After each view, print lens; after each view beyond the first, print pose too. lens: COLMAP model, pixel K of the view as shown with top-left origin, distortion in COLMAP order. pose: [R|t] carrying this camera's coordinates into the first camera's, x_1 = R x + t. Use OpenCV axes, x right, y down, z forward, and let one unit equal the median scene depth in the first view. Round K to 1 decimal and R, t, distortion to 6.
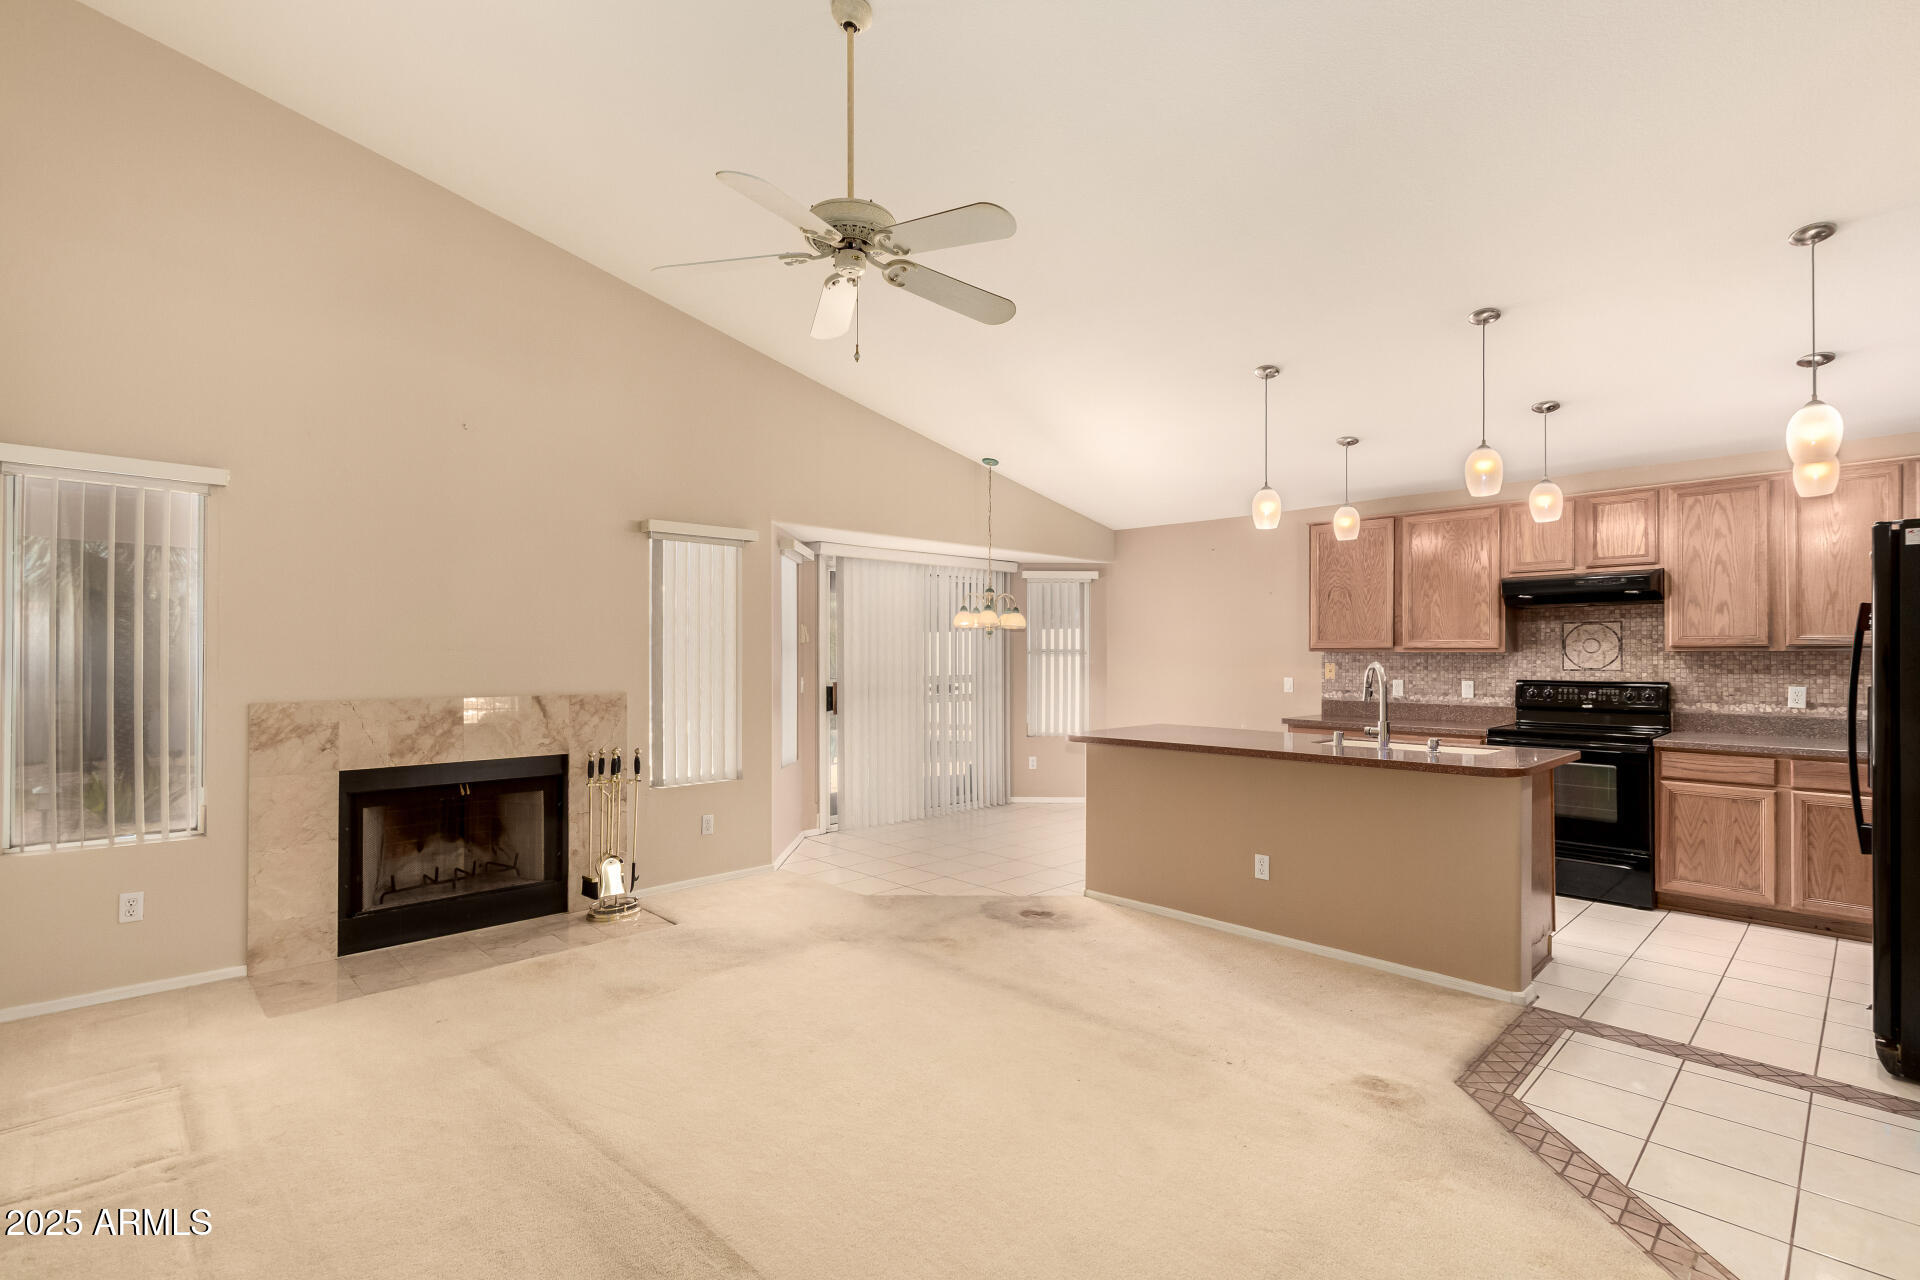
lens RADIAL K [[878.9, 0, 964.7], [0, 878.9, 652.7], [0, 0, 1]] dist [0.014289, -0.004352]
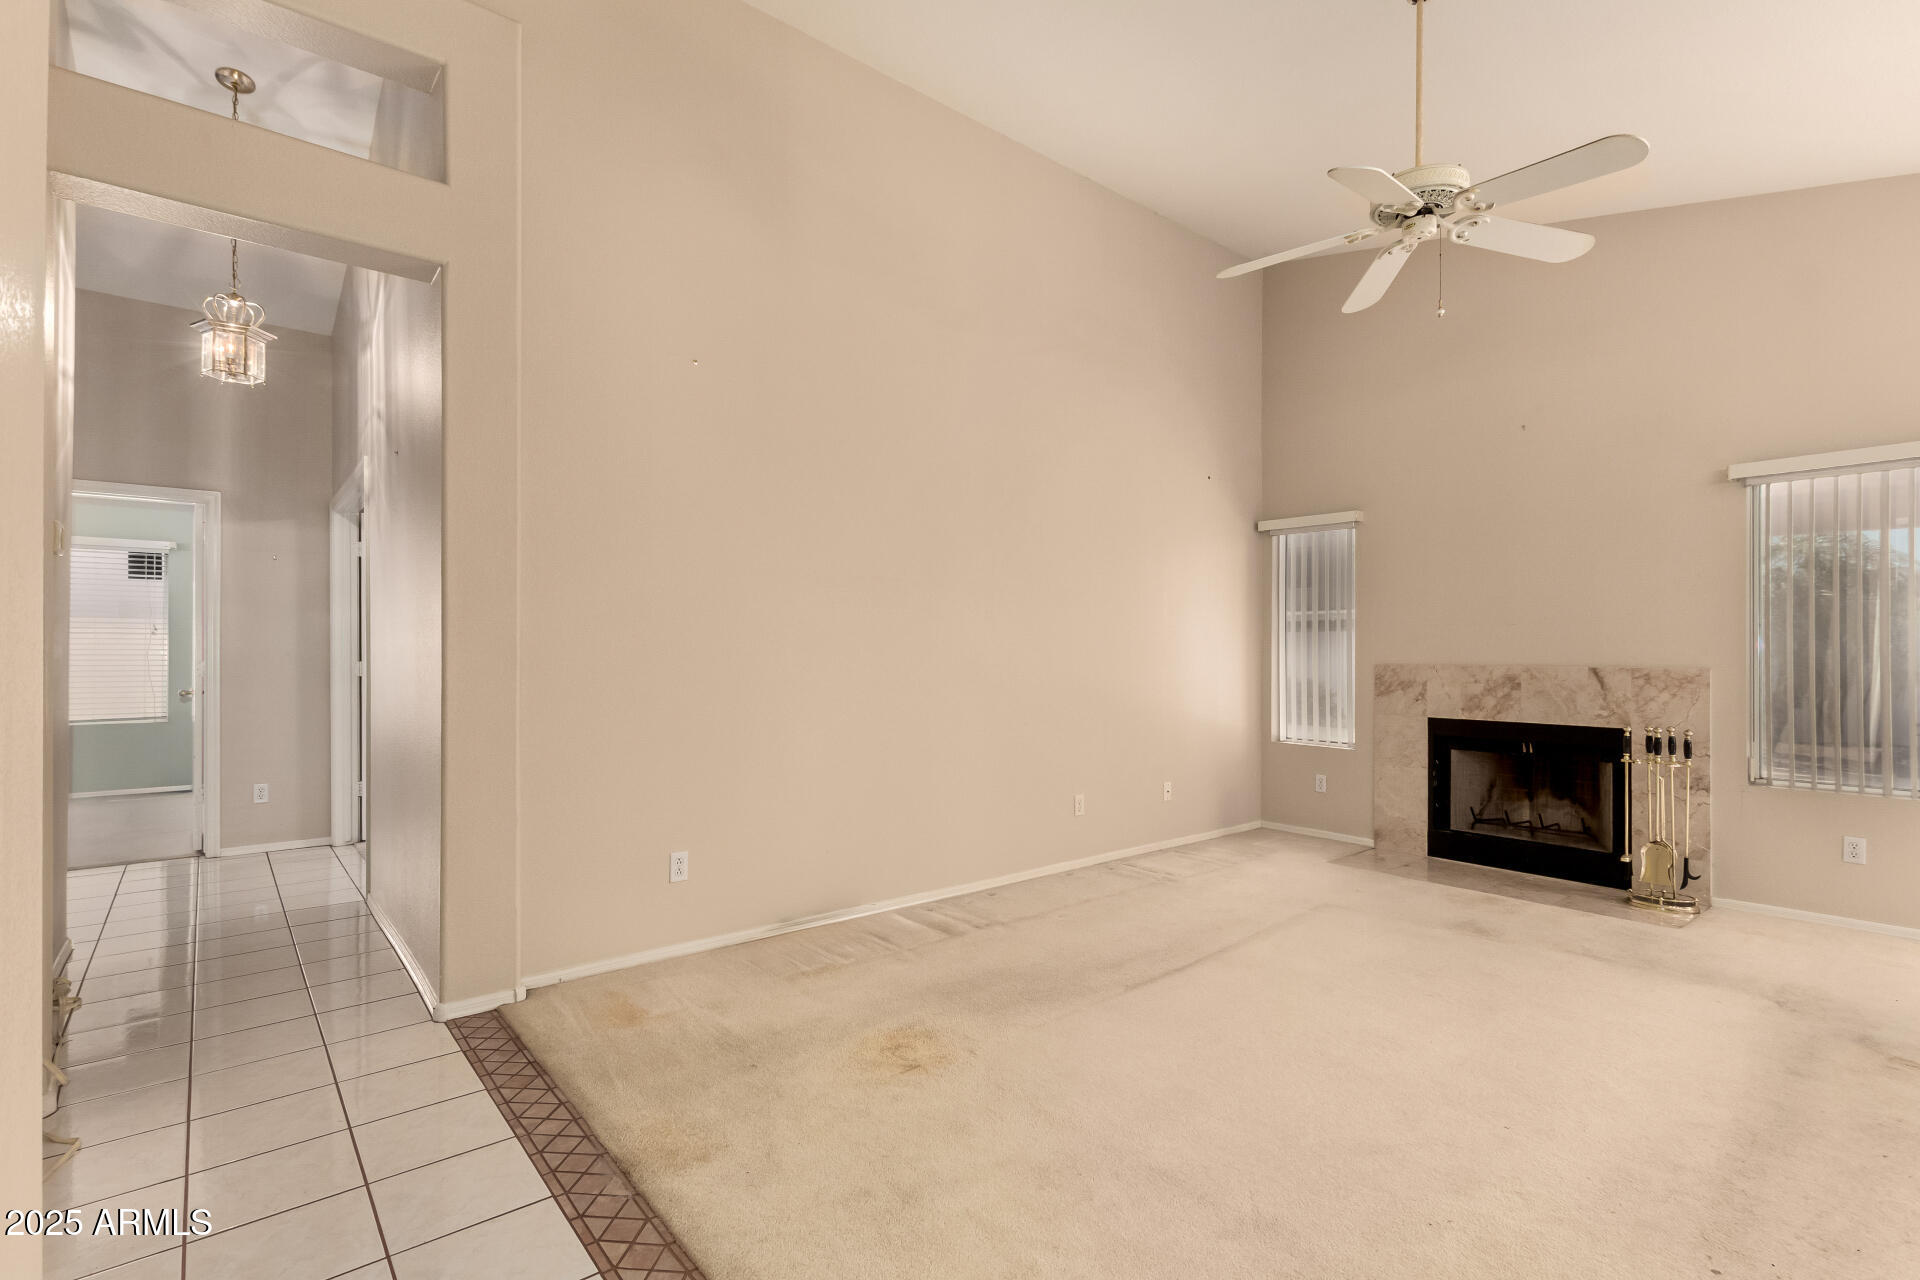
lens RADIAL K [[878.9, 0, 964.7], [0, 878.9, 652.7], [0, 0, 1]] dist [0.014289, -0.004352]
pose [[-0.068734, -0.002144, -0.997633, 0.638442], [-0.001637, 0.999997, -0.002036, 0.038036], [0.997634, 0.001494, -0.068738, 0.373348]]
